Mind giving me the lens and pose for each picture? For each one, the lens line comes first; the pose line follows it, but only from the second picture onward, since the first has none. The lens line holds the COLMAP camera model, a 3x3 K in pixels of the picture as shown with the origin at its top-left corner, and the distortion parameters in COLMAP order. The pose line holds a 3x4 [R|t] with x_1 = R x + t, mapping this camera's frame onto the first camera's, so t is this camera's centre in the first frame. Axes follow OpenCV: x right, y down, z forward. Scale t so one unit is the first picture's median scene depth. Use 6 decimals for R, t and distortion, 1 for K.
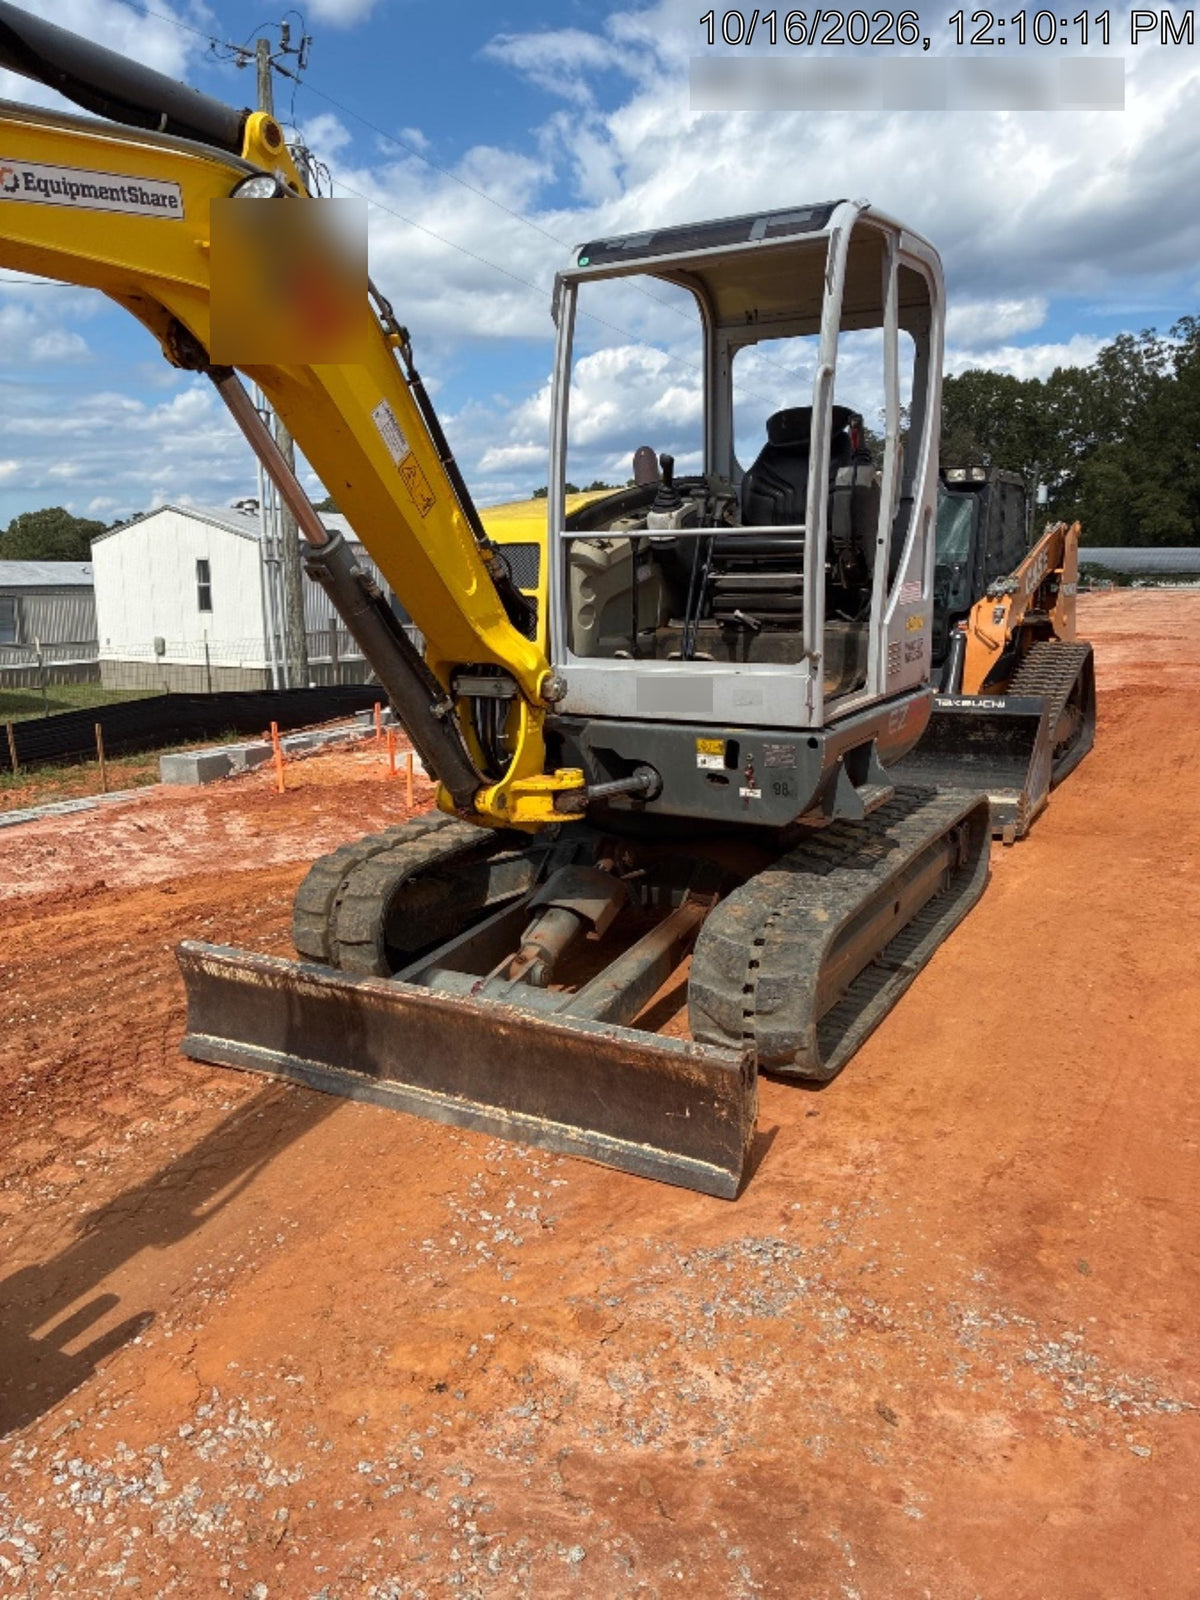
lens RADIAL K [[1210.8, 0, 595.7], [0, 1210.8, 801.4], [0, 0, 1]] dist [0.004341, -0.000029]
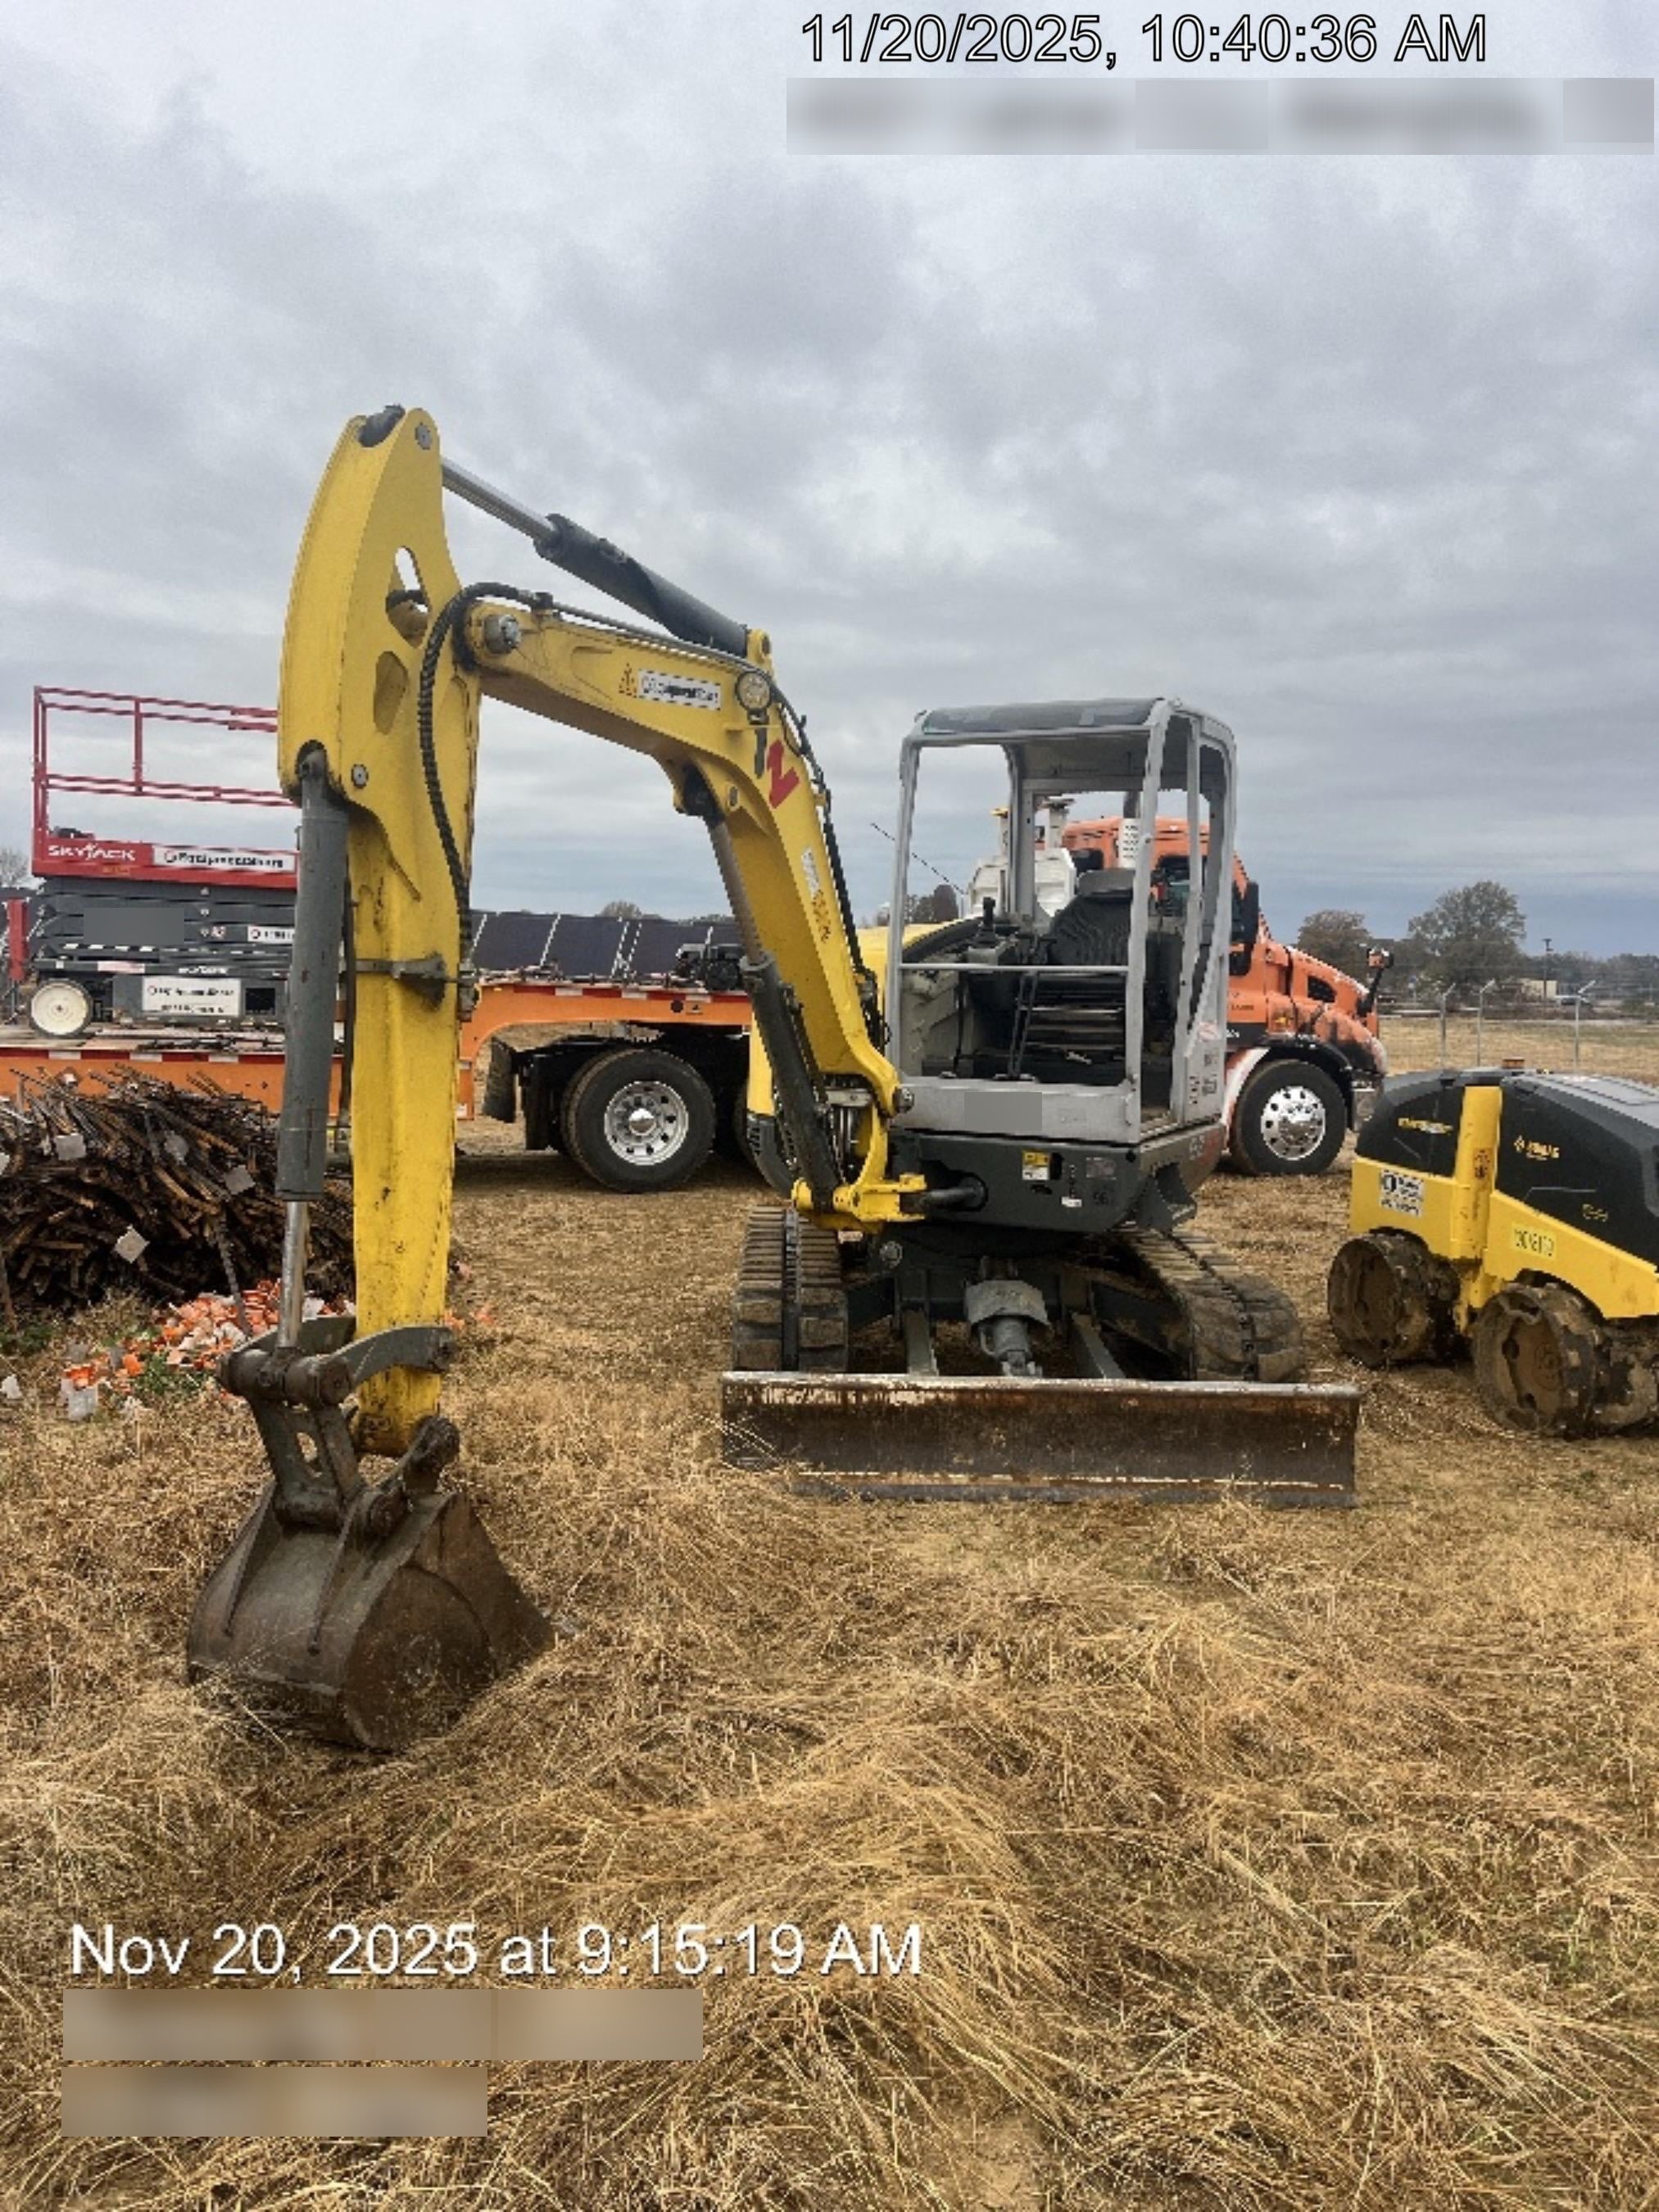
lens RADIAL K [[1673.9, 0, 822.6], [0, 1673.9, 1102.9], [0, 0, 1]] dist [0.004341, -0.000029]
pose [[0.991349, 0.036030, 0.126209, -0.293437], [-0.017327, 0.989094, -0.146261, 0.130957], [-0.130102, 0.142809, 0.981162, -0.474400]]
